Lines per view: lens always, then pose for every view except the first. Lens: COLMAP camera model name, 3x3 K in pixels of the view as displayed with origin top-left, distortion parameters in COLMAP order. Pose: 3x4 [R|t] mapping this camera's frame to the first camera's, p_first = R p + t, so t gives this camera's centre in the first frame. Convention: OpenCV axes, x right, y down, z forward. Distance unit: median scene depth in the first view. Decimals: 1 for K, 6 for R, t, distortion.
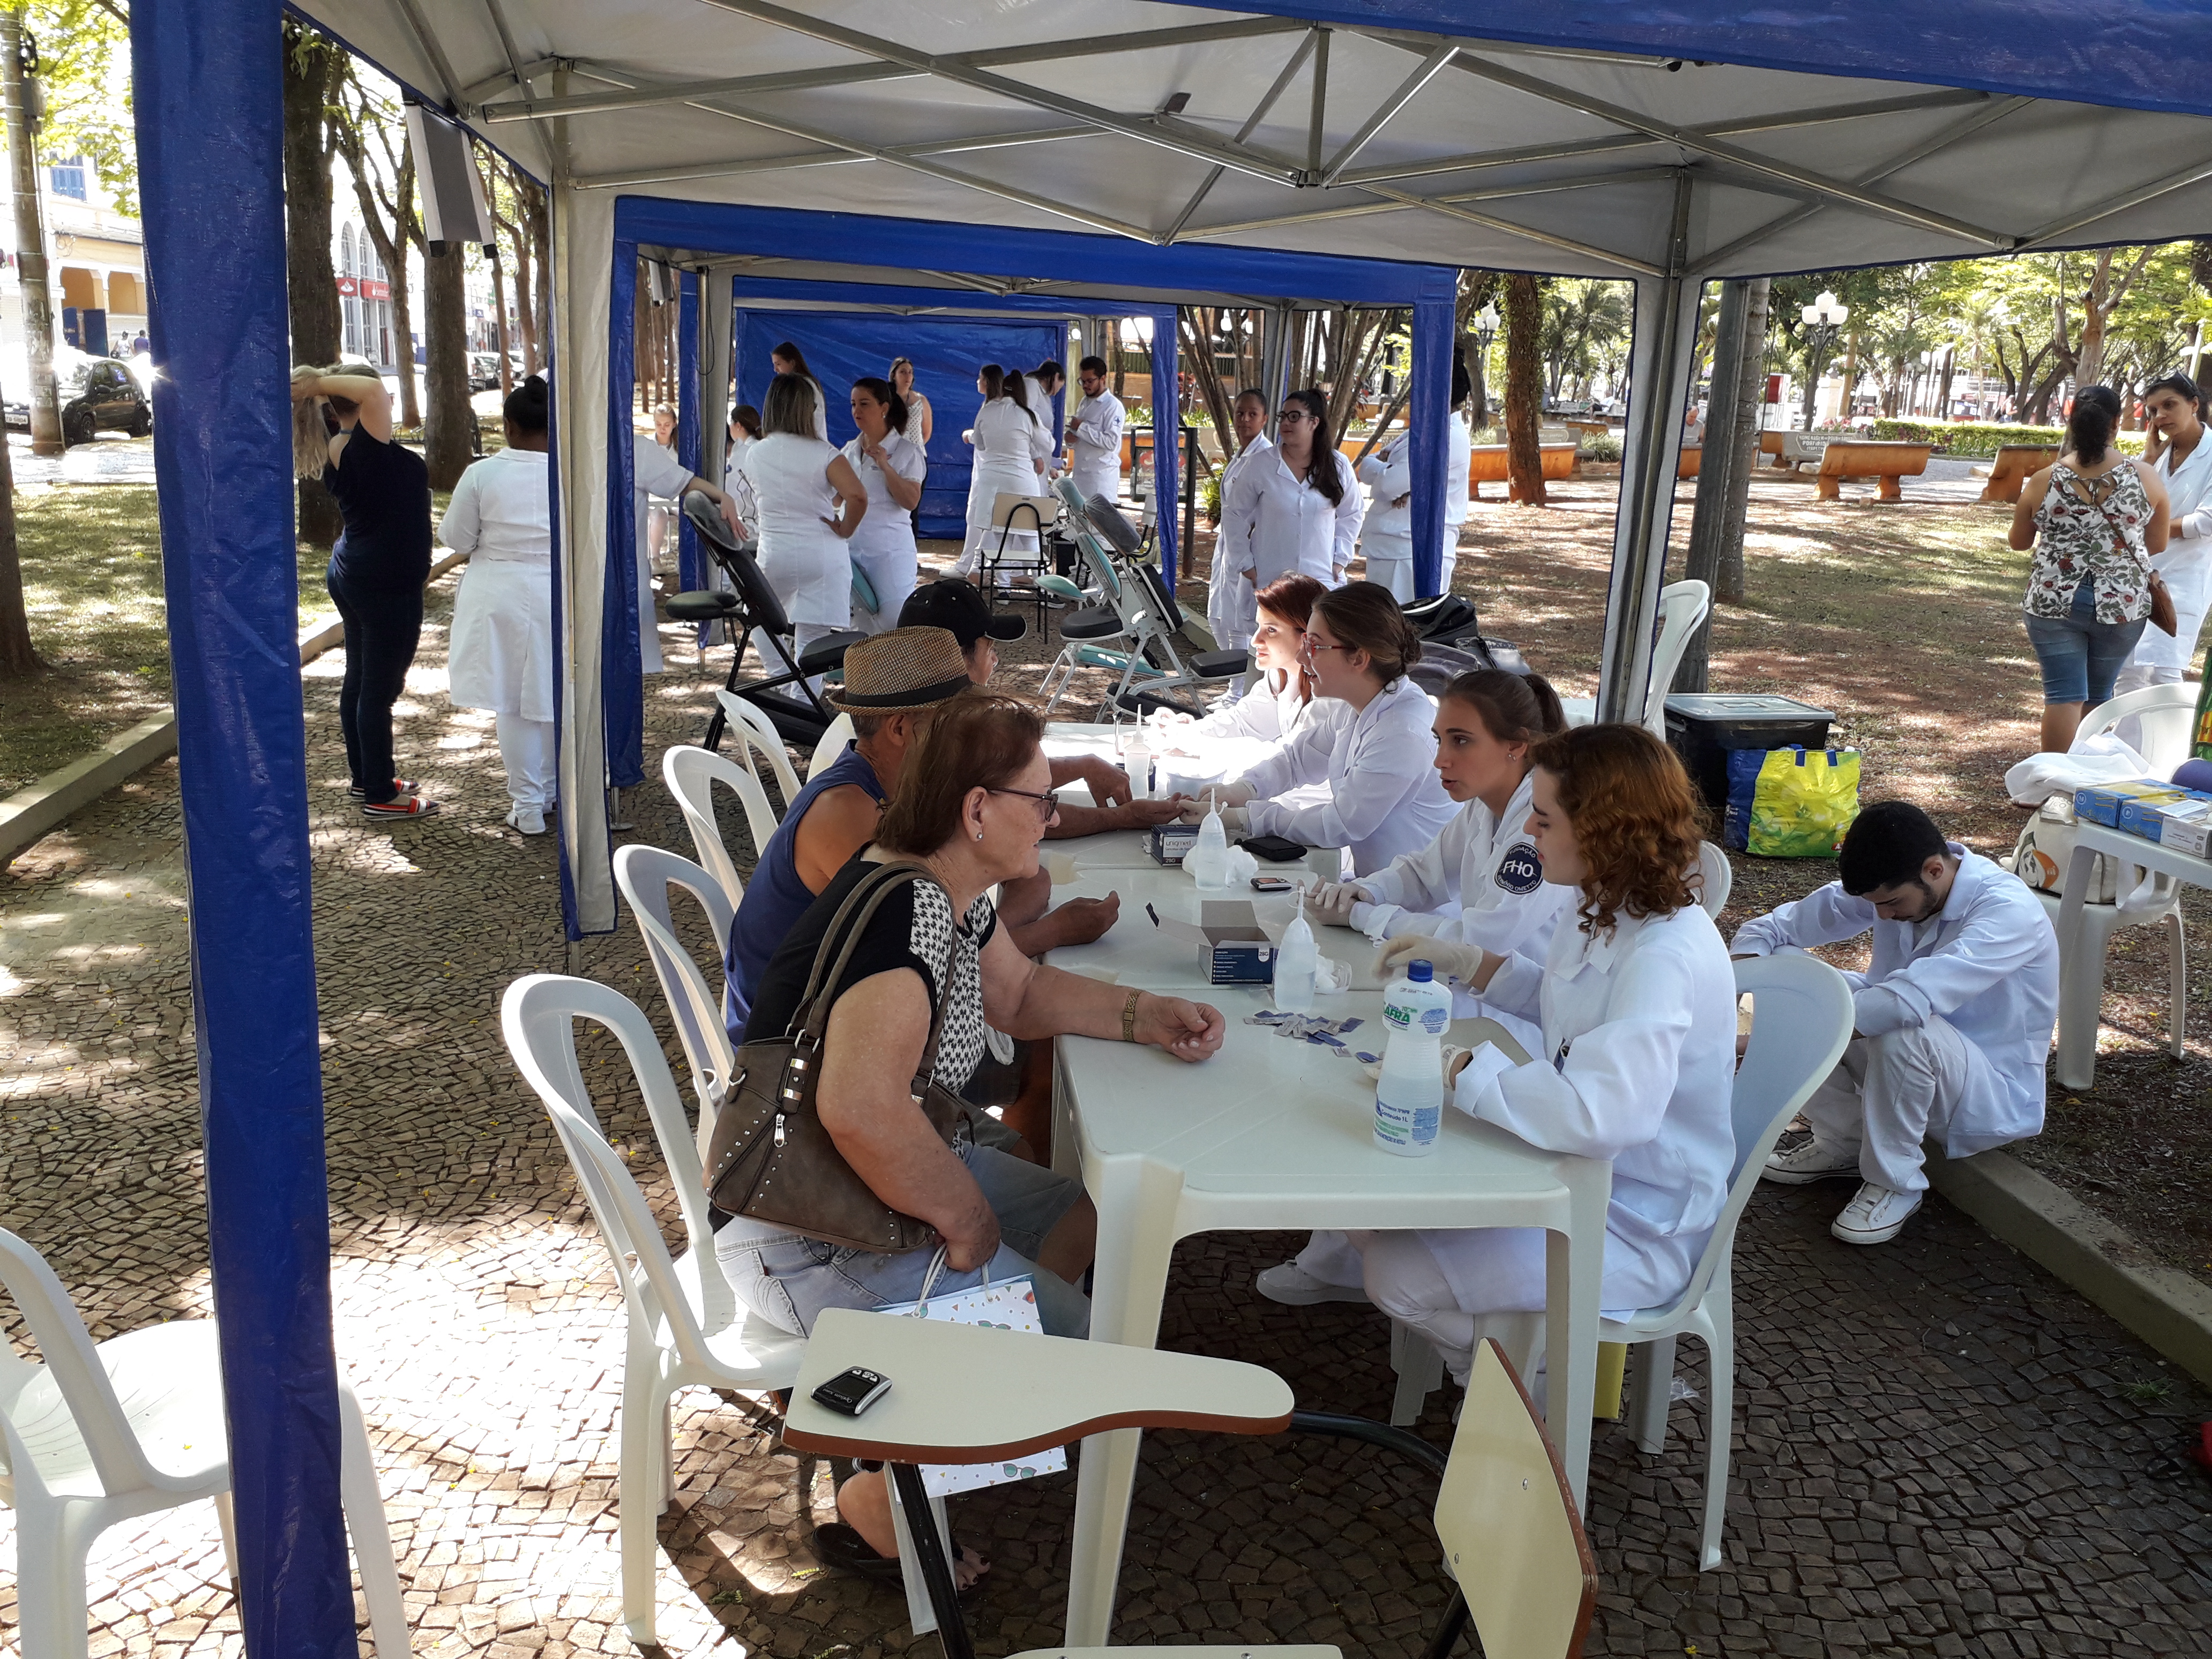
lens RADIAL K [[1845.9, 0, 1106.0], [0, 1845.9, 829.5], [0, 0, 1]] dist [0.039108, -0.001755]
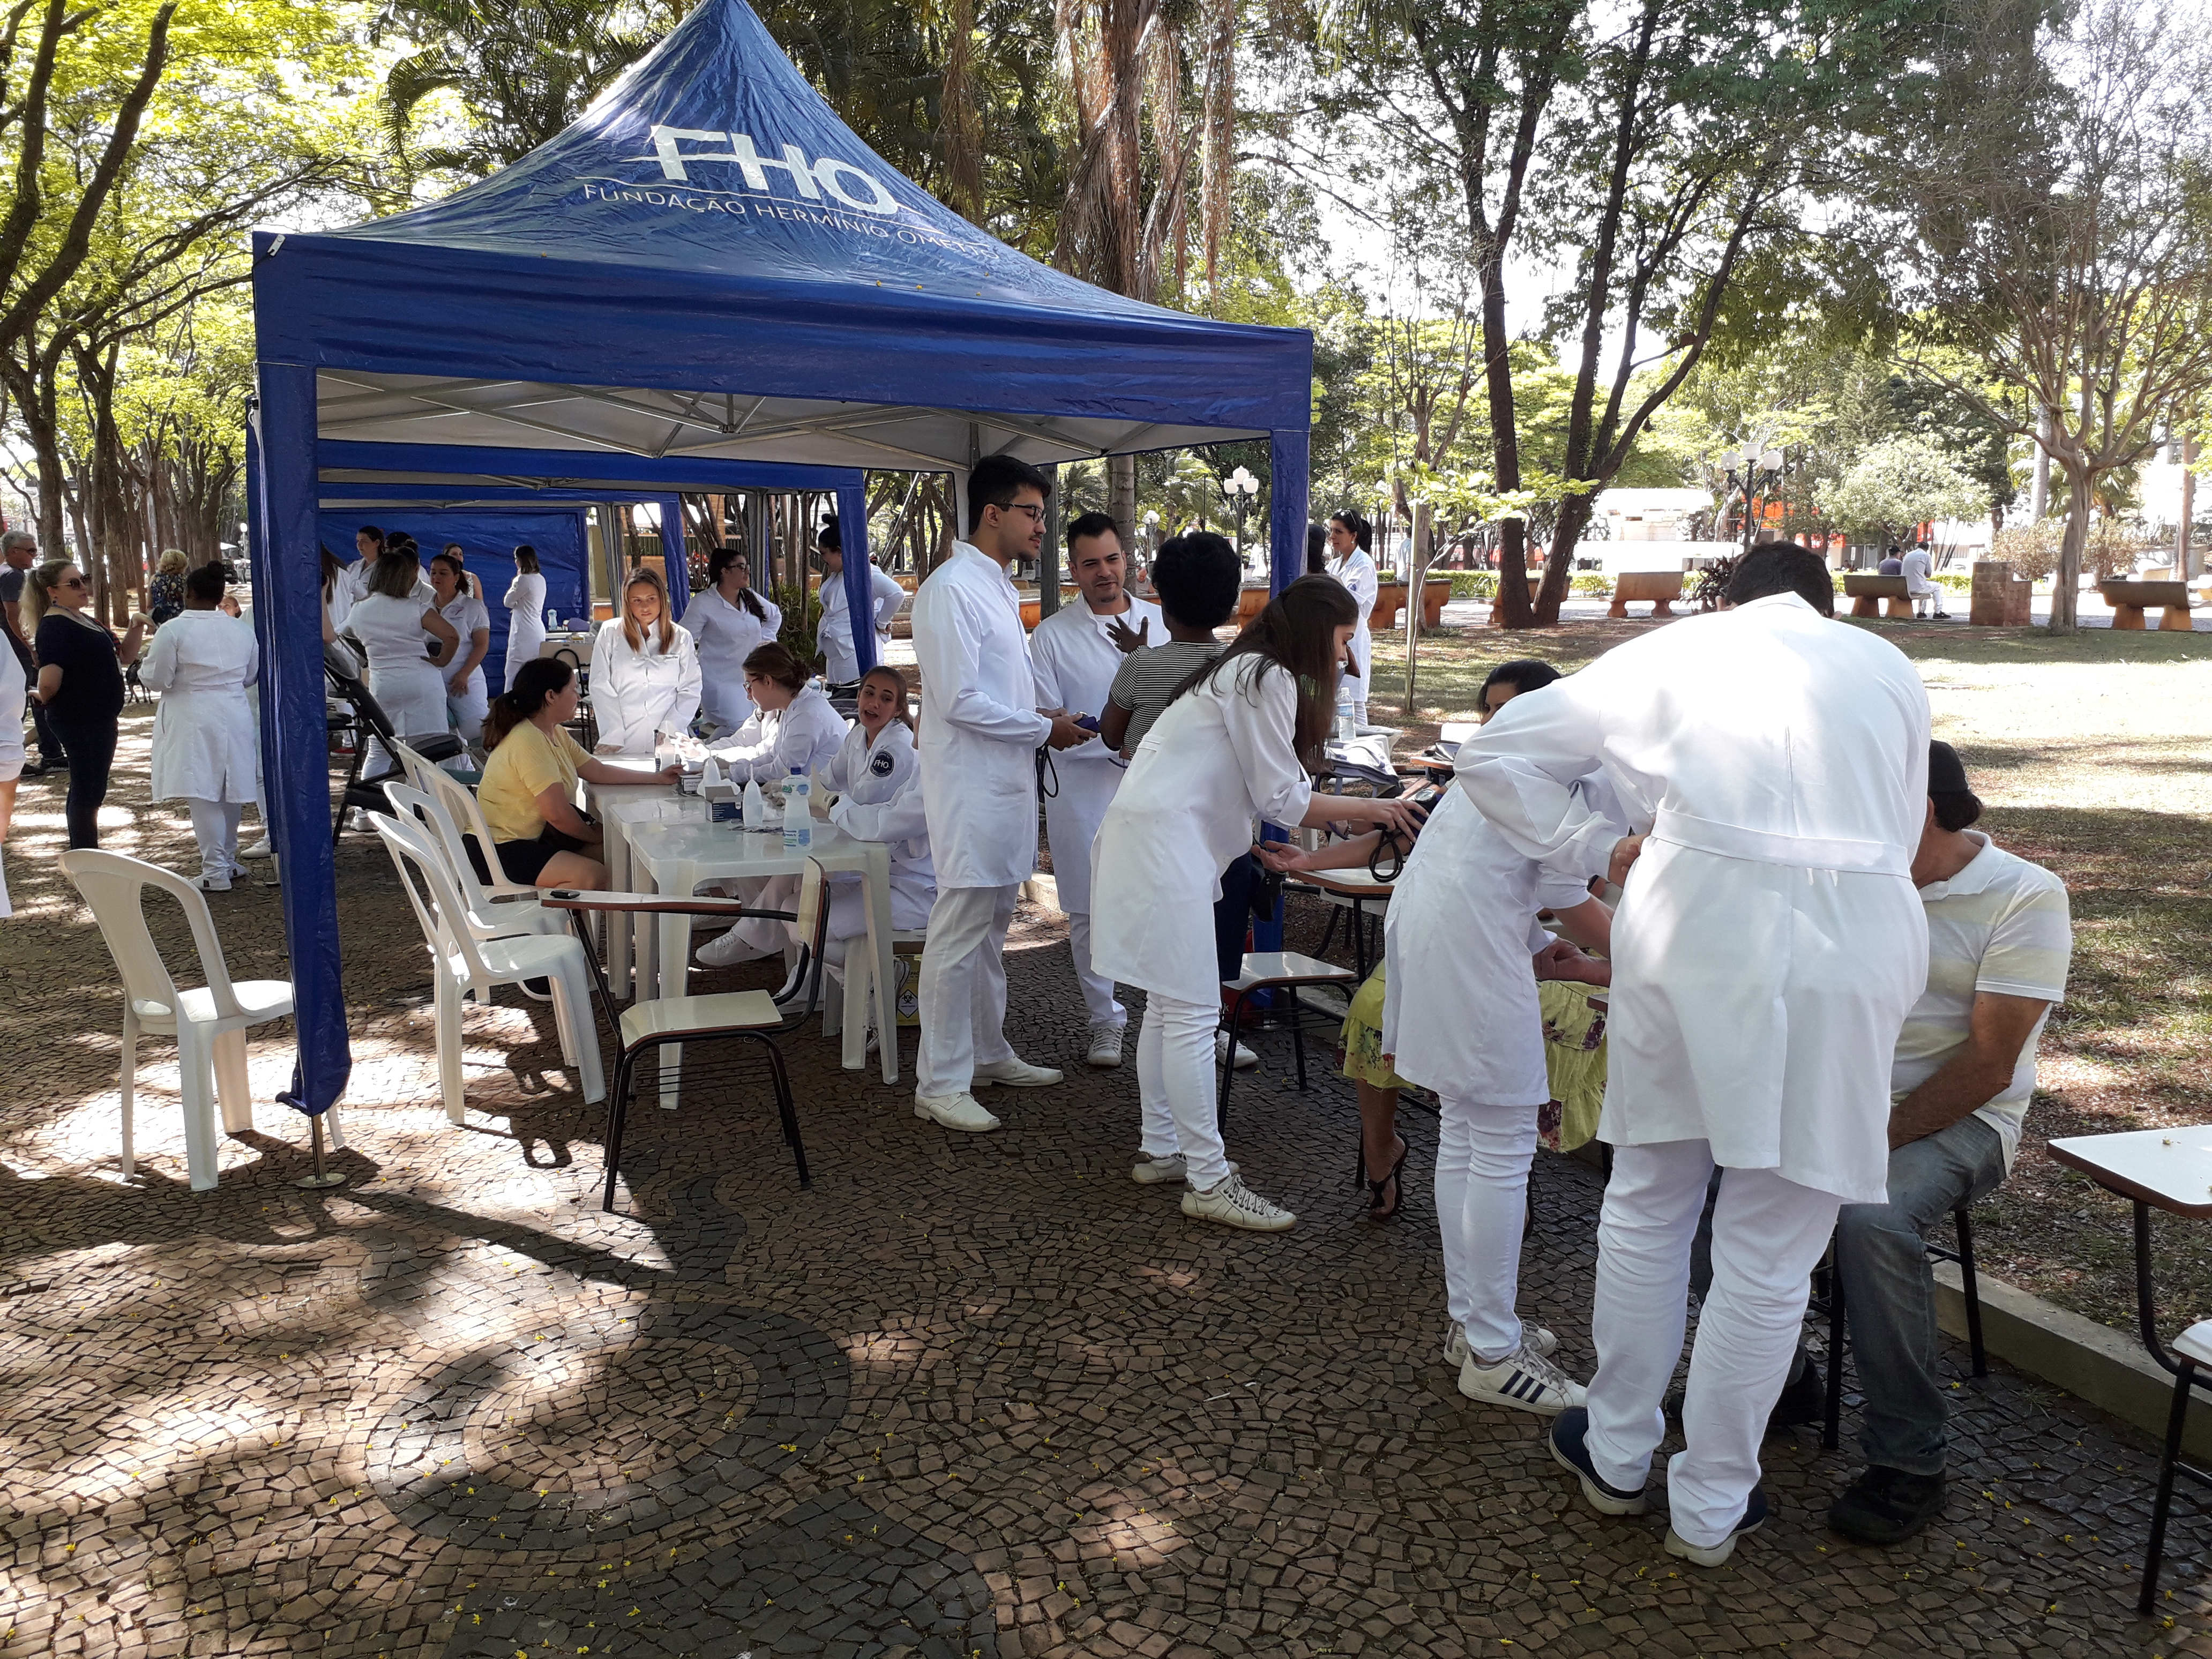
lens RADIAL K [[1845.9, 0, 1106.0], [0, 1845.9, 829.5], [0, 0, 1]] dist [0.039108, -0.001755]
pose [[0.966819, -0.078066, 0.243243, -0.003604], [0.100425, 0.991650, -0.080901, 0.056466], [-0.234896, 0.102644, 0.966586, -0.197754]]
